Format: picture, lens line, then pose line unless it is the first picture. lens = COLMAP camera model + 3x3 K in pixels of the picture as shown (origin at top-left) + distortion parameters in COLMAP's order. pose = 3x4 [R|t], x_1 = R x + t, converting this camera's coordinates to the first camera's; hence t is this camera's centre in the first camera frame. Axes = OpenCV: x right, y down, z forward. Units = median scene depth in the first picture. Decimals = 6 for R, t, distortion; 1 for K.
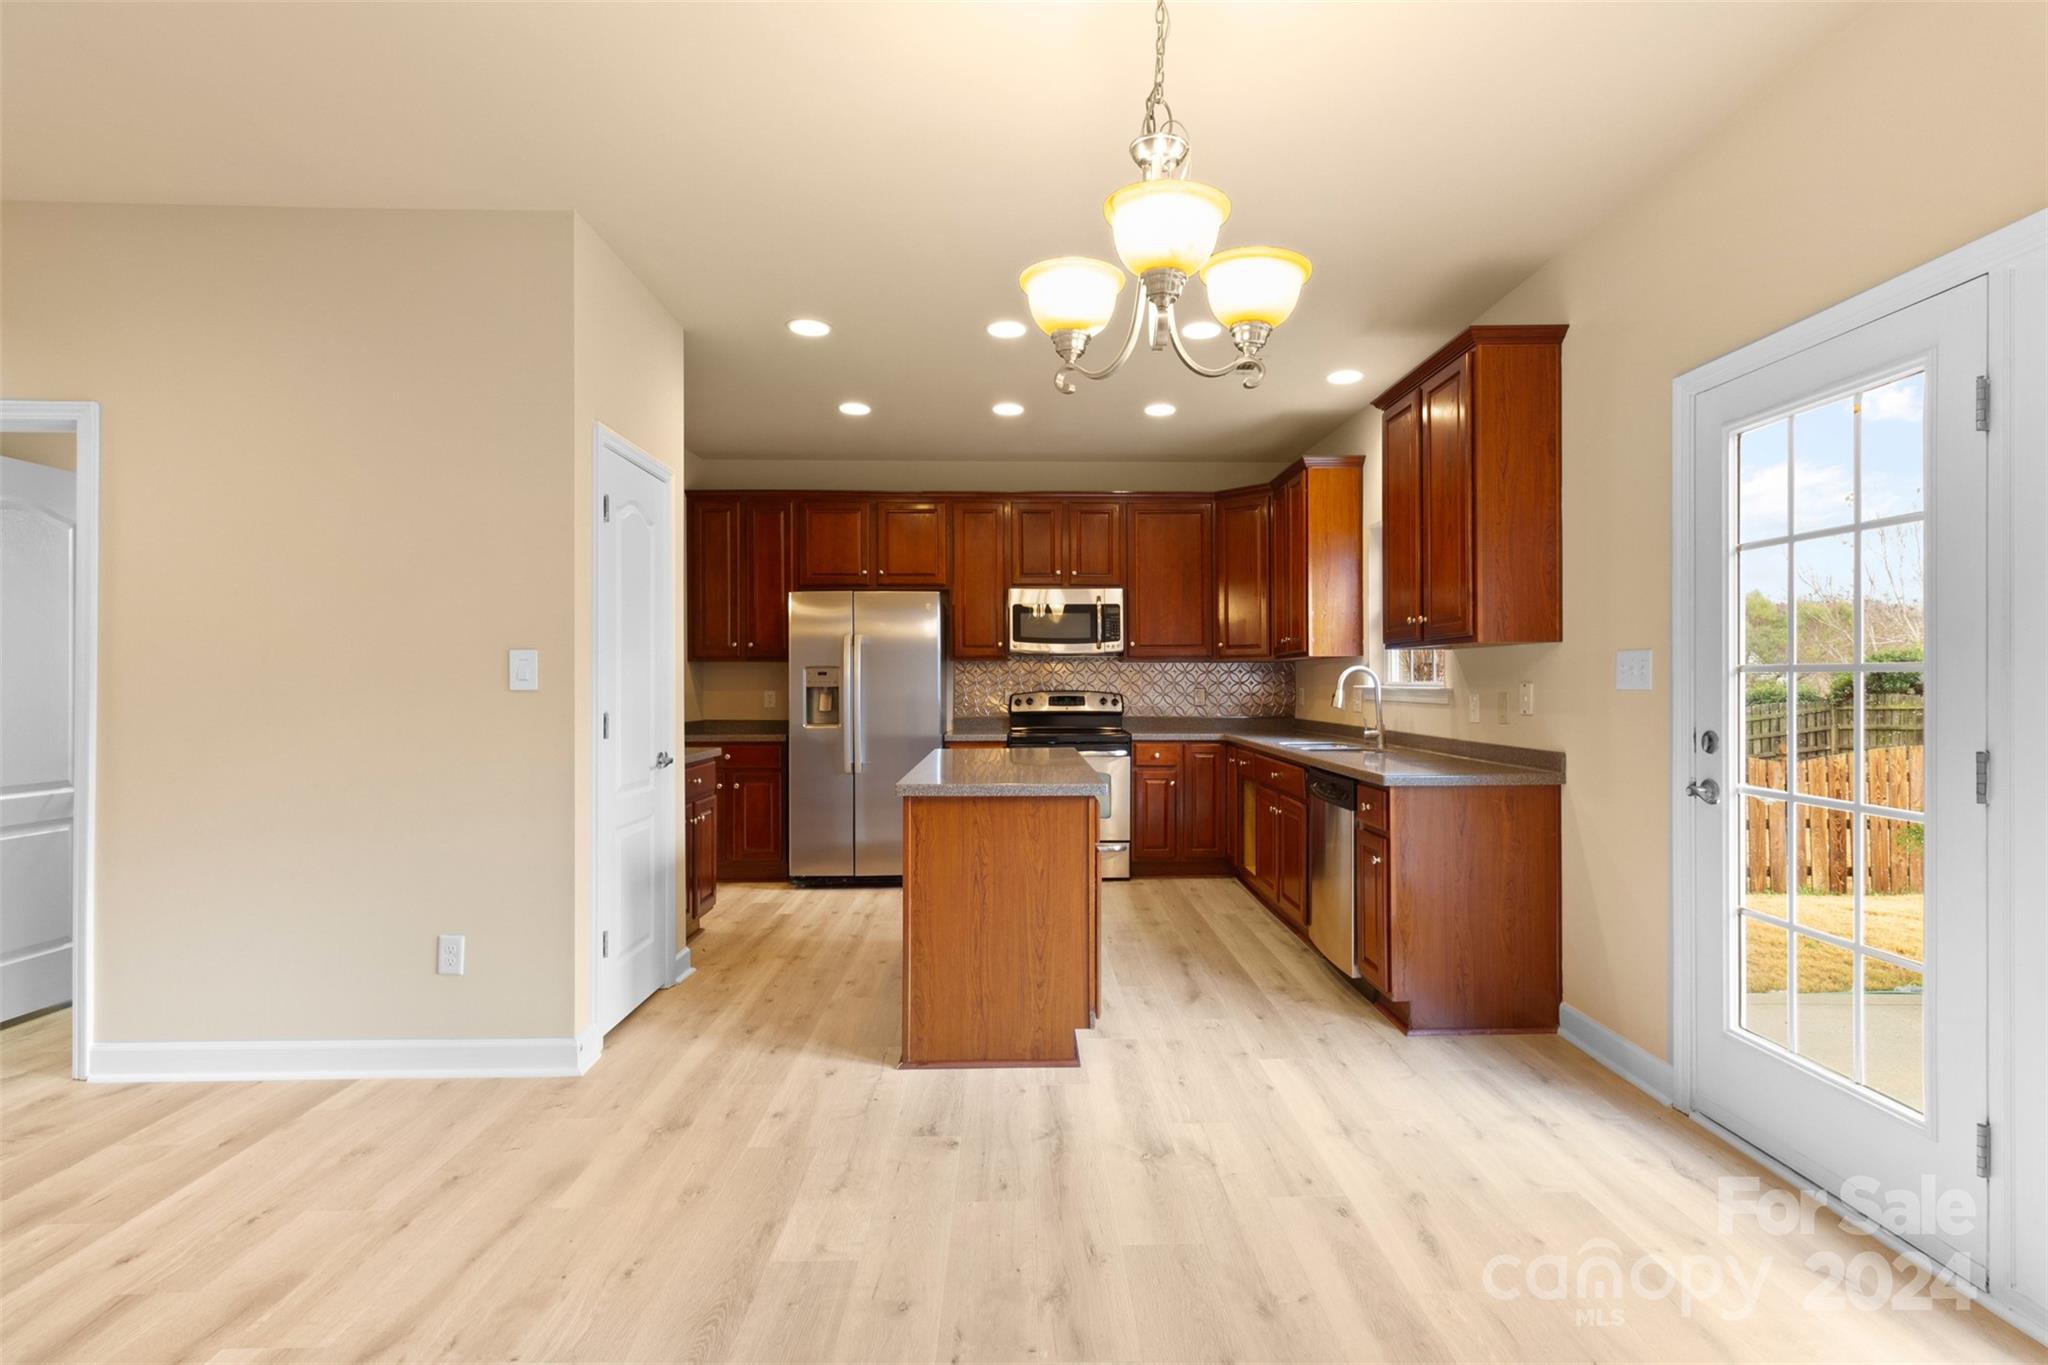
lens RADIAL K [[953.0, 0, 1027.8], [0, 953.0, 679.9], [0, 0, 1]] dist [-0.001028, 0.000640]
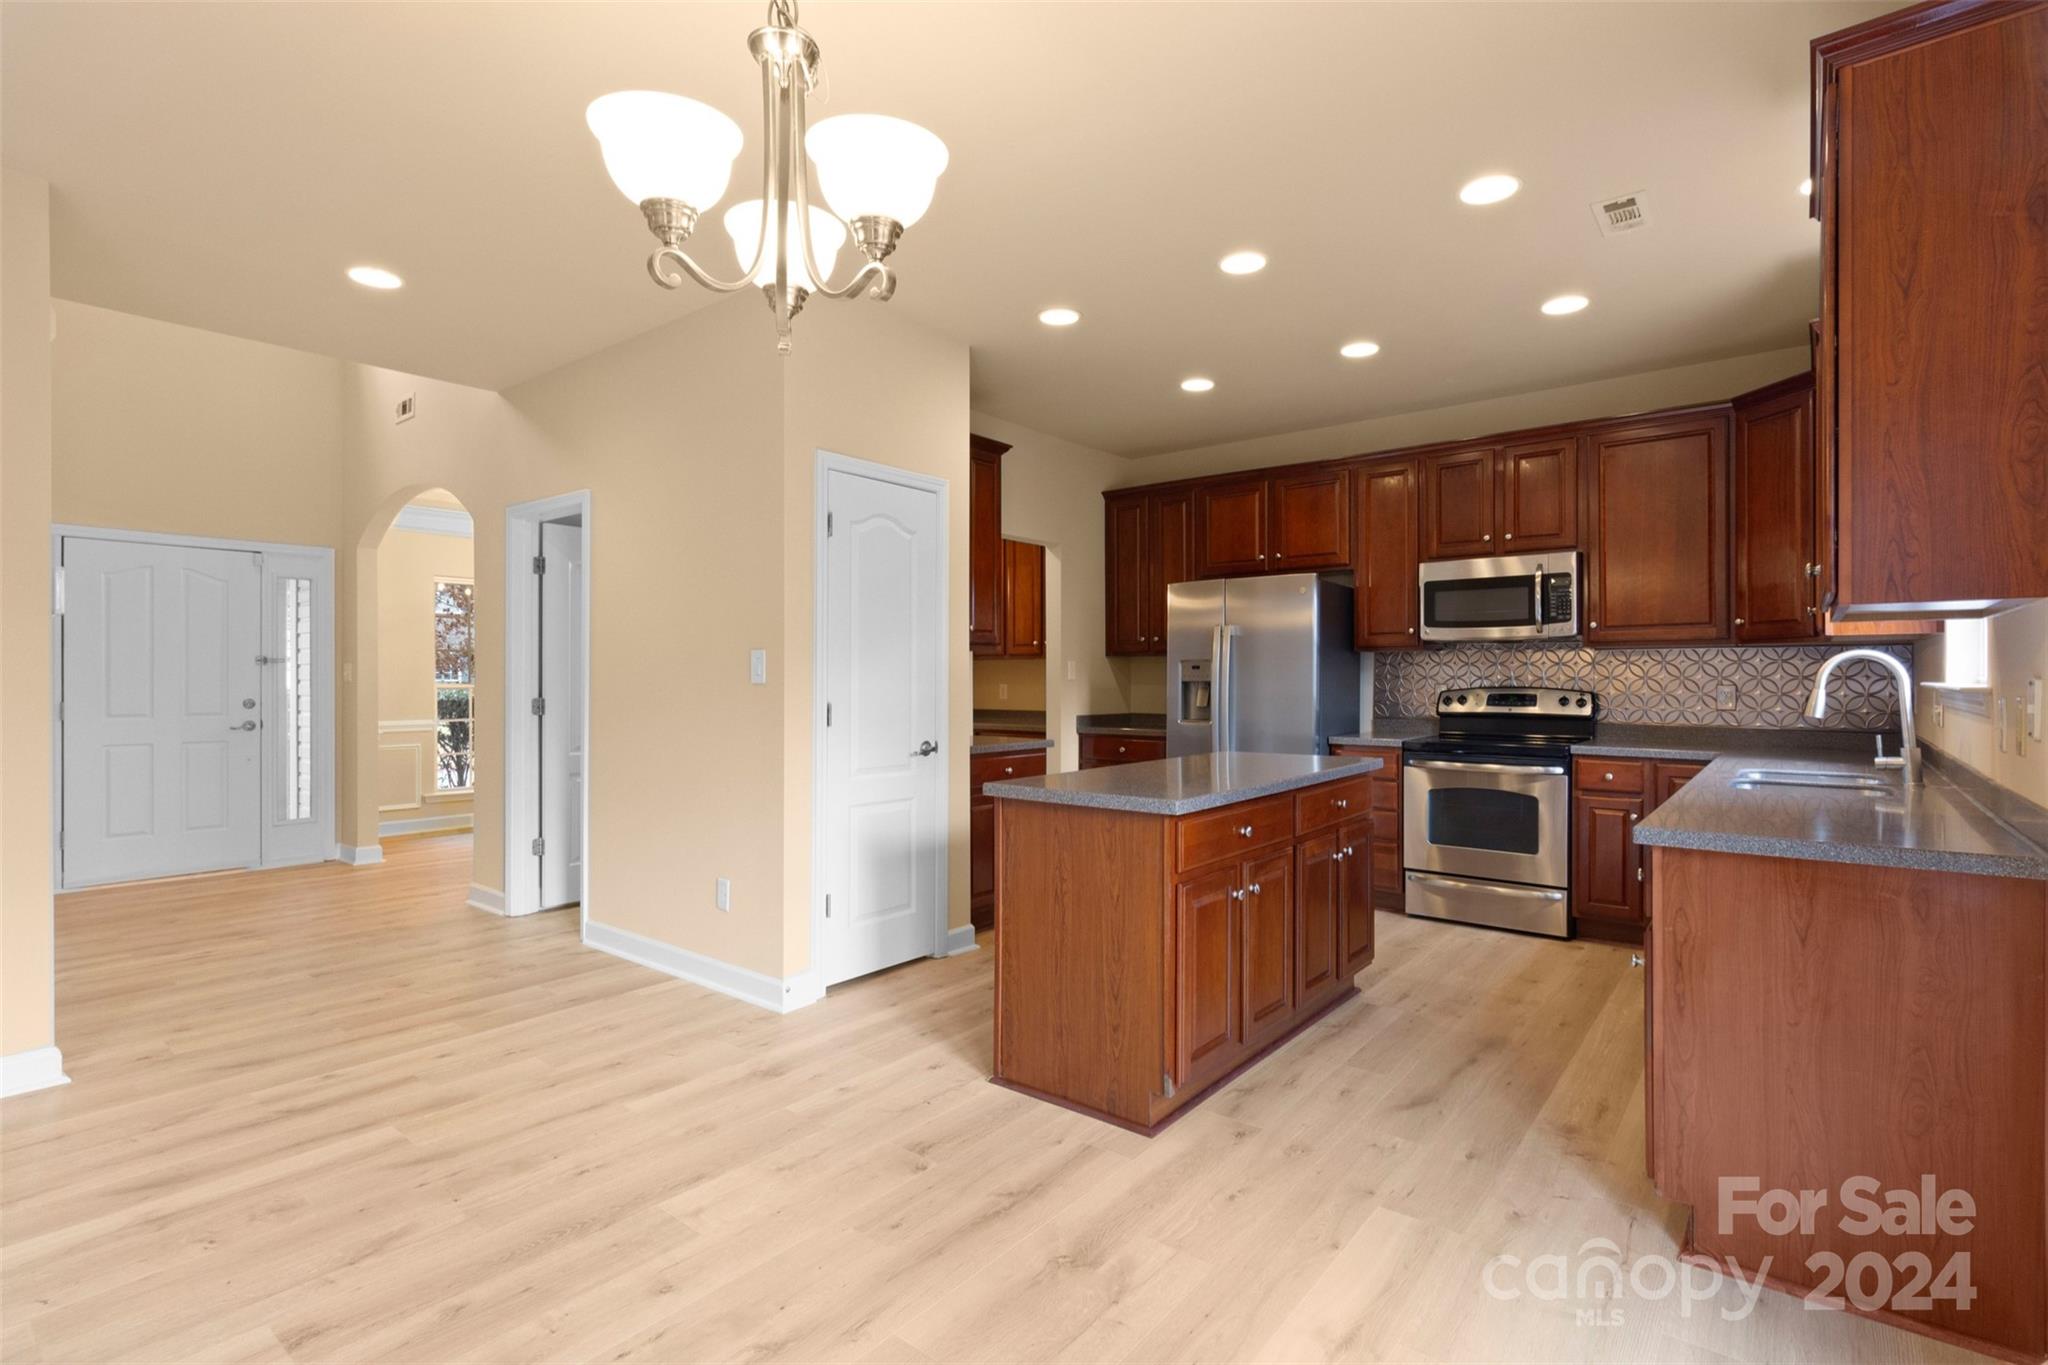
lens RADIAL K [[953.0, 0, 1034.9], [0, 953.0, 683.6], [0, 0, 1]] dist [-0.001028, 0.000640]
pose [[0.766284, 0.004045, -0.642489, 0.310661], [0.002251, 0.999957, 0.008979, 0.000404], [0.642498, -0.008327, 0.766242, 0.181558]]
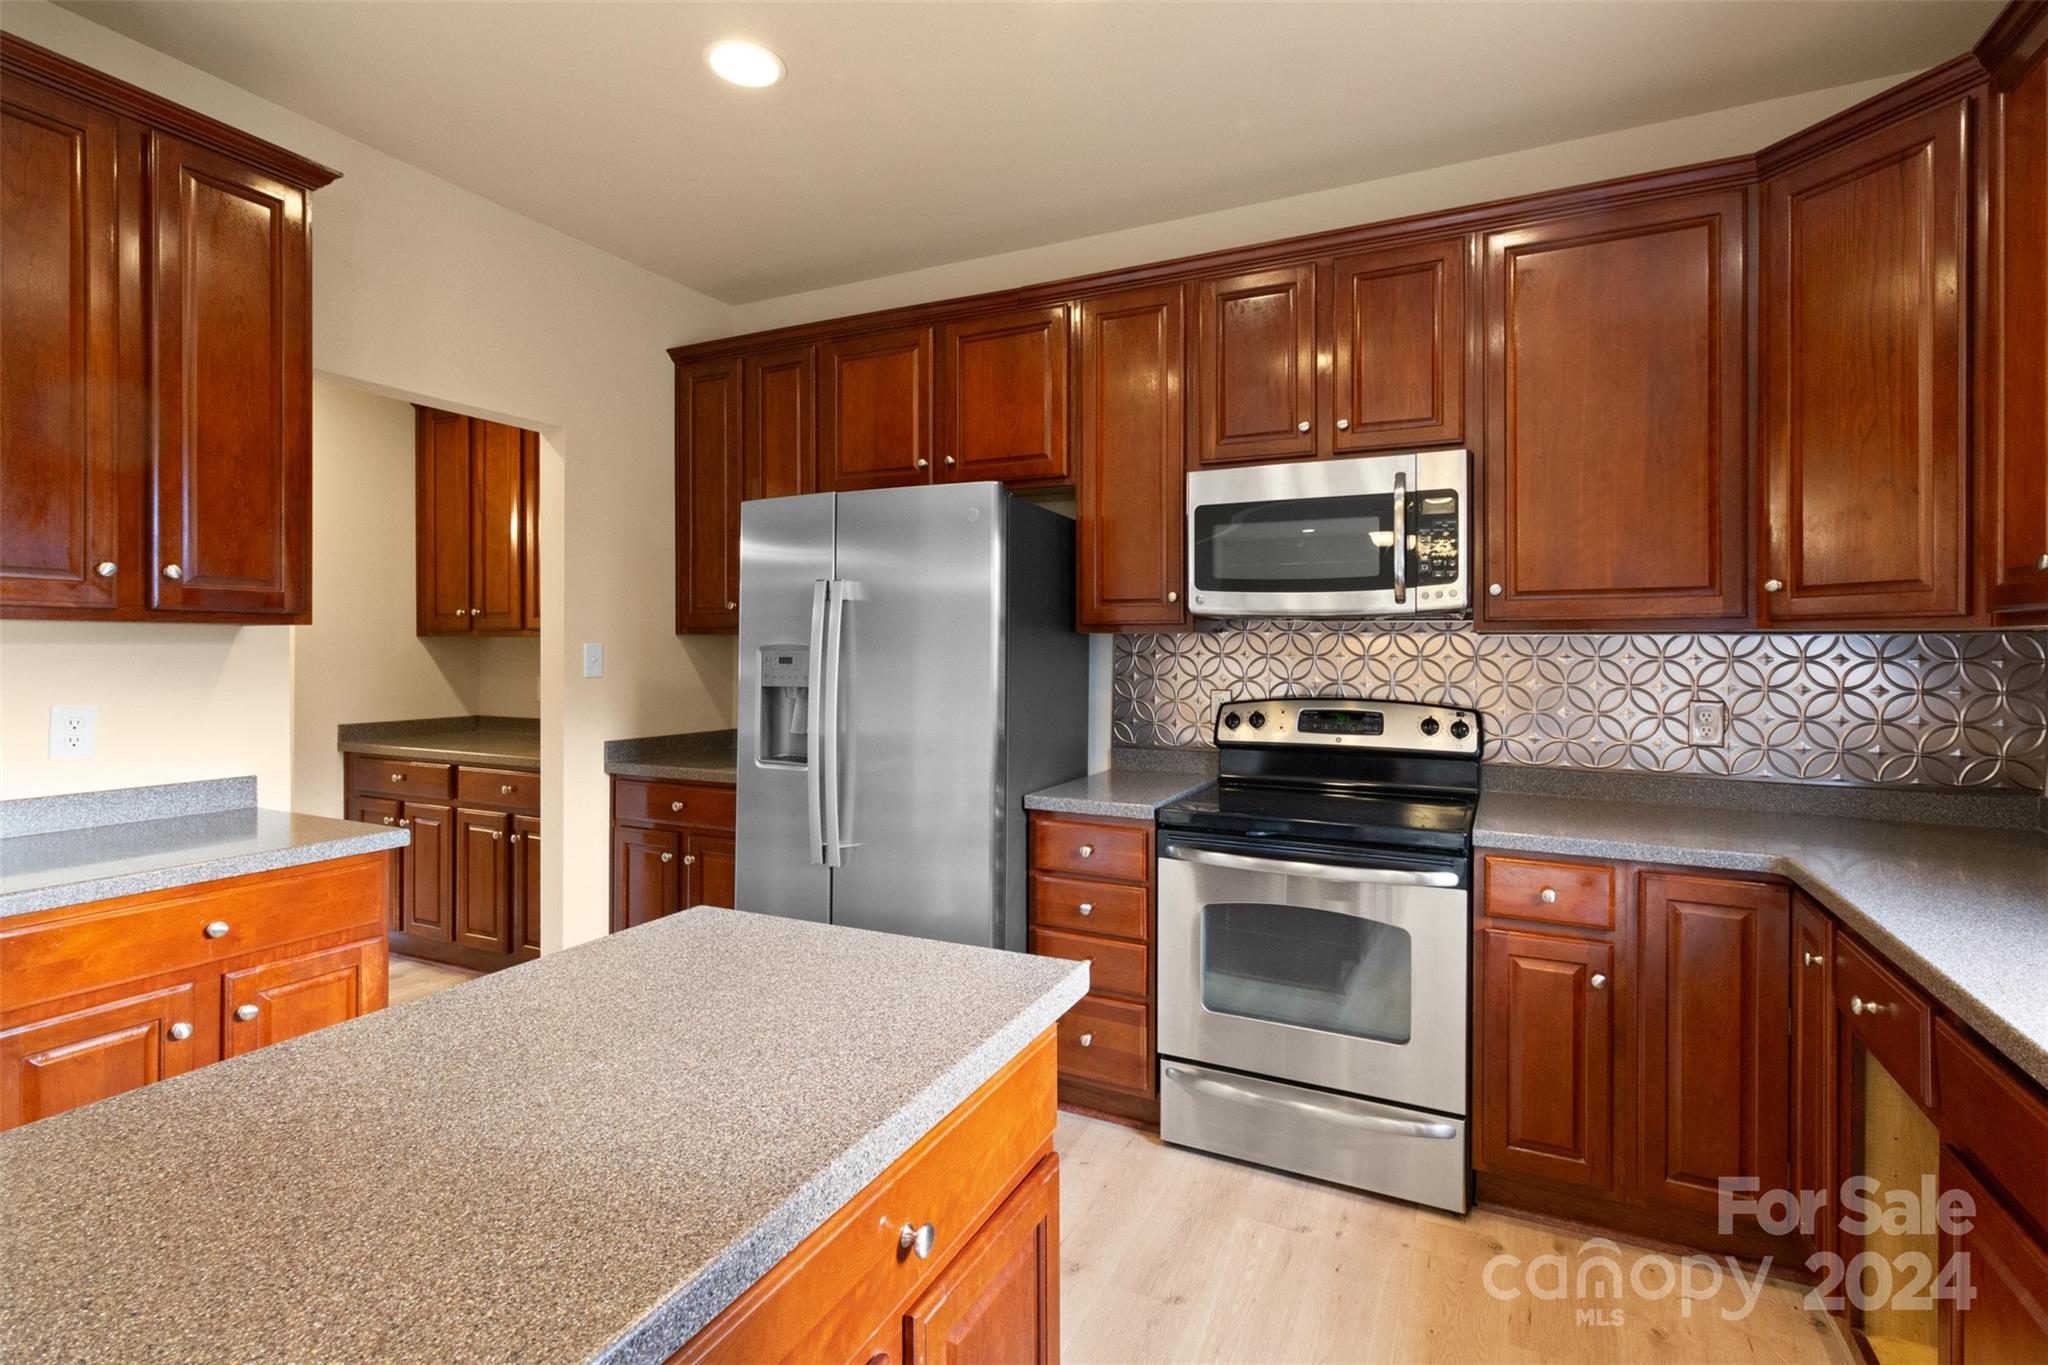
lens RADIAL K [[953.0, 0, 1034.3], [0, 953.0, 649.0], [0, 0, 1]] dist [-0.001028, 0.000640]
pose [[0.892727, 0.005353, -0.450566, 0.143582], [-0.002148, 0.999969, 0.007625, -0.019001], [0.450593, -0.005839, 0.892711, 0.686380]]
